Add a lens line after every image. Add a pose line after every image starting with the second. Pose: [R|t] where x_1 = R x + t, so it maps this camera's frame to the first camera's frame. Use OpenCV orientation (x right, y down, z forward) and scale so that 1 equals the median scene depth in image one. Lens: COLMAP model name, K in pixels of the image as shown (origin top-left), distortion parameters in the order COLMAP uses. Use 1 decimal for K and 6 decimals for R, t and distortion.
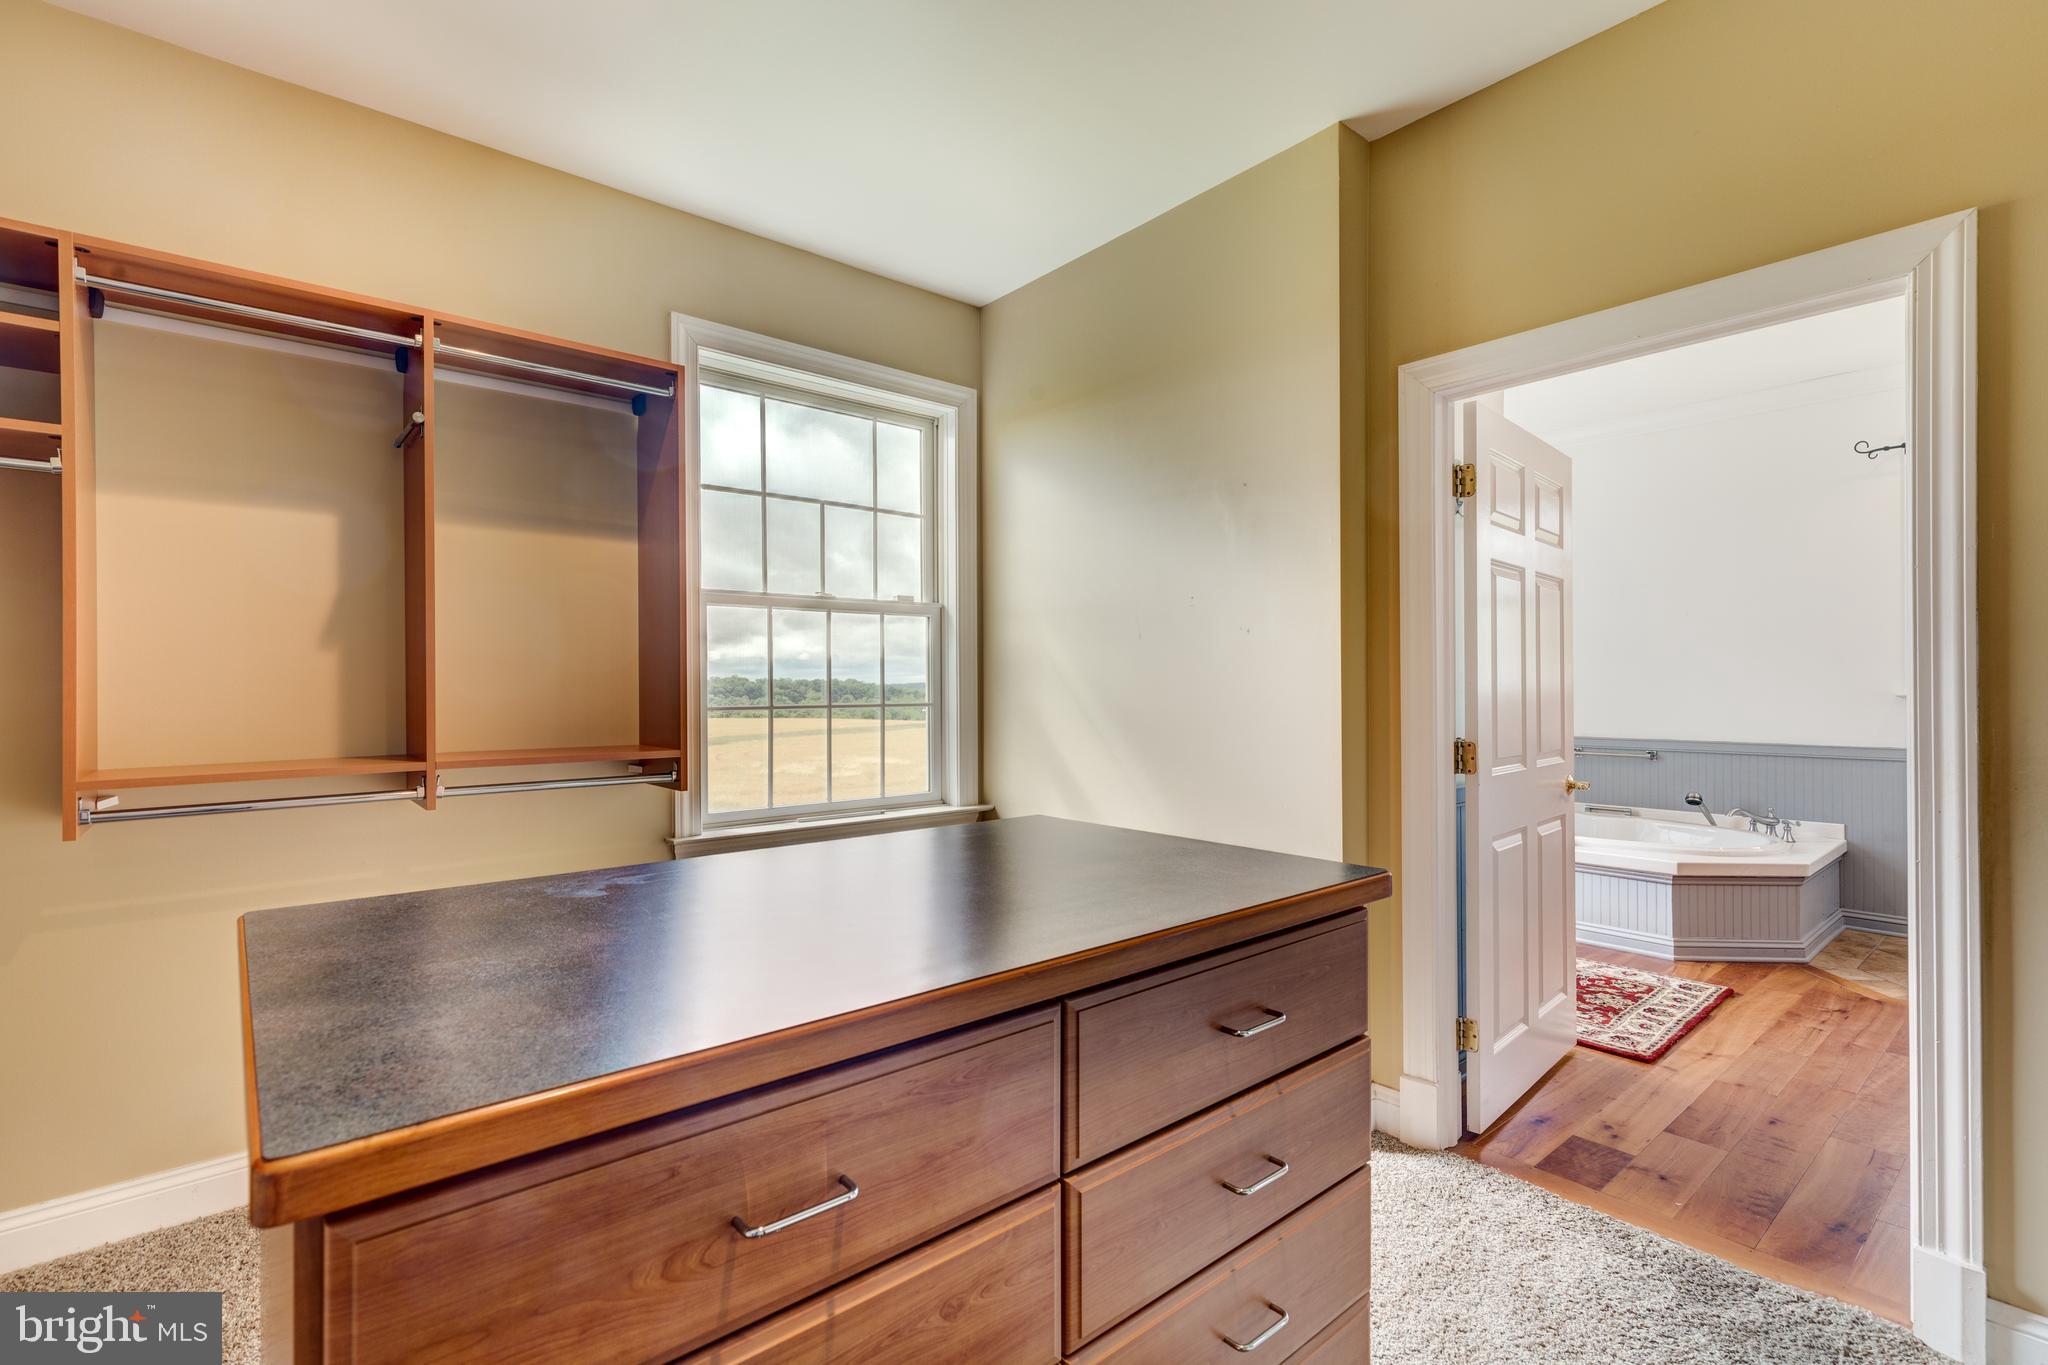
lens RADIAL K [[933.6, 0, 1019.9], [0, 933.6, 688.0], [0, 0, 1]] dist [0.004099, 0.000400]
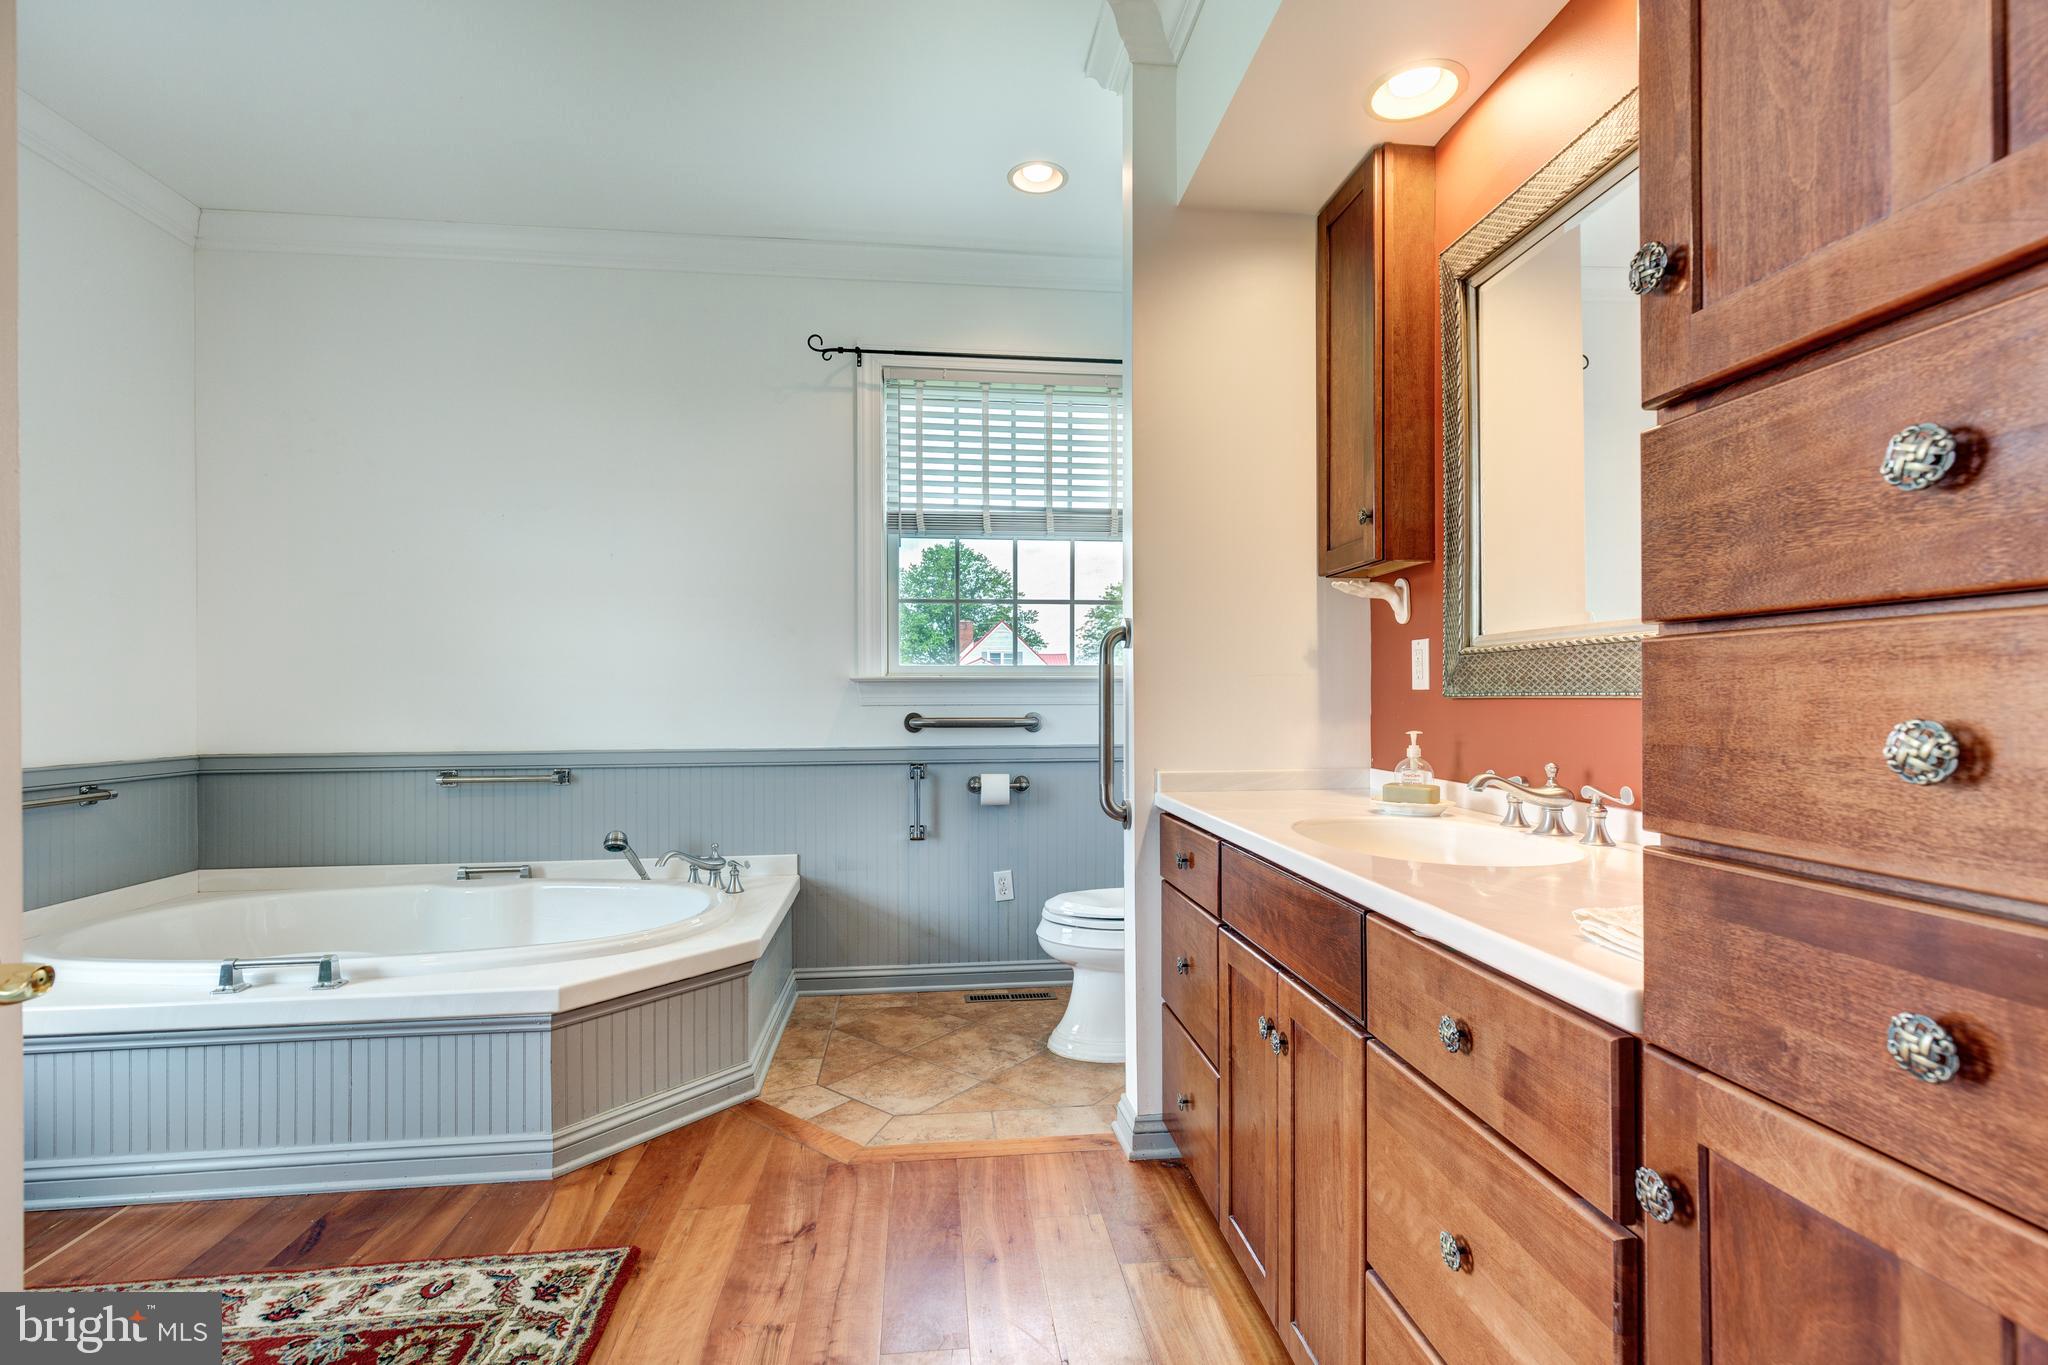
lens RADIAL K [[933.6, 0, 1027.8], [0, 933.6, 691.9], [0, 0, 1]] dist [0.004099, 0.000400]
pose [[0.556130, 0.004817, 0.831081, 0.429634], [0.002243, 0.999971, -0.007297, 0.027404], [-0.831092, 0.005923, 0.556103, 0.511626]]
